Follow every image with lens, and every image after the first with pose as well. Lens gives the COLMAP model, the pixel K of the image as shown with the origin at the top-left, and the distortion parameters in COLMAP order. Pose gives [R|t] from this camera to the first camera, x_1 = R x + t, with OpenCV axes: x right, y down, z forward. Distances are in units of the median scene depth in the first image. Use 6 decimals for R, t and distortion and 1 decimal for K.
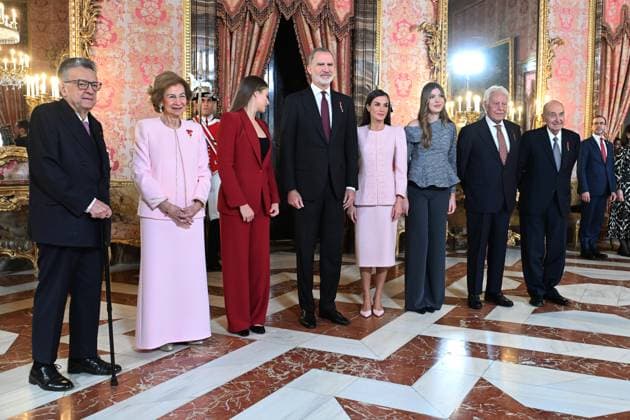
lens RADIAL K [[581.7, 0, 336.8], [0, 581.7, 192.3], [0, 0, 1]] dist [0.002586, 0.000000]
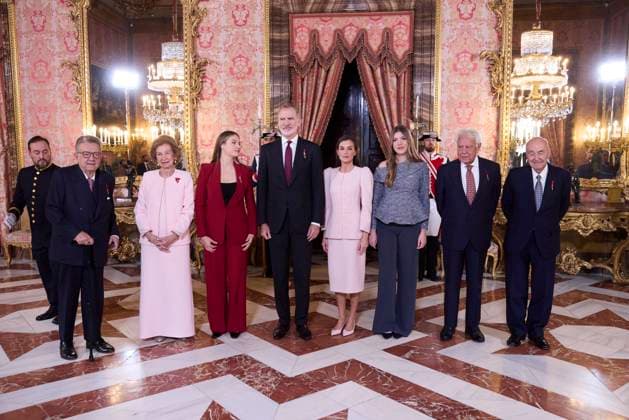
lens RADIAL K [[511.7, 0, 297.6], [0, 511.7, 206.3], [0, 0, 1]] dist [-0.052054, 0.052211]
pose [[0.894821, 0.027523, -0.445575, 0.403577], [-0.013747, 0.999323, 0.034121, -0.068010], [0.446213, -0.024407, 0.894594, 0.071030]]
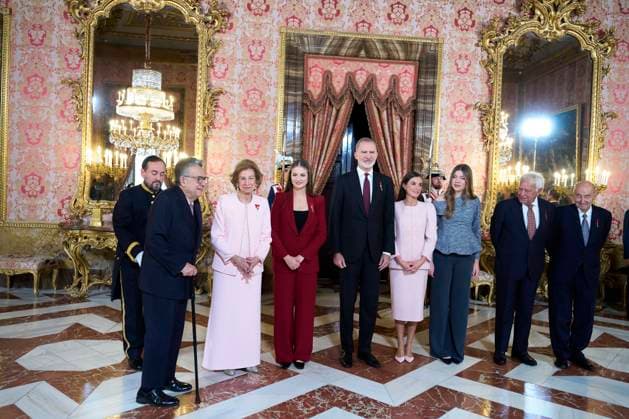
lens RADIAL K [[476.9, 0, 302.1], [0, 476.9, 205.7], [0, 0, 1]] dist [0.005088, -0.019795]
pose [[0.964877, 0.032429, -0.260693, 0.100299], [-0.042727, 0.998510, -0.033931, -0.058856], [0.259205, 0.043878, 0.964825, -0.003291]]
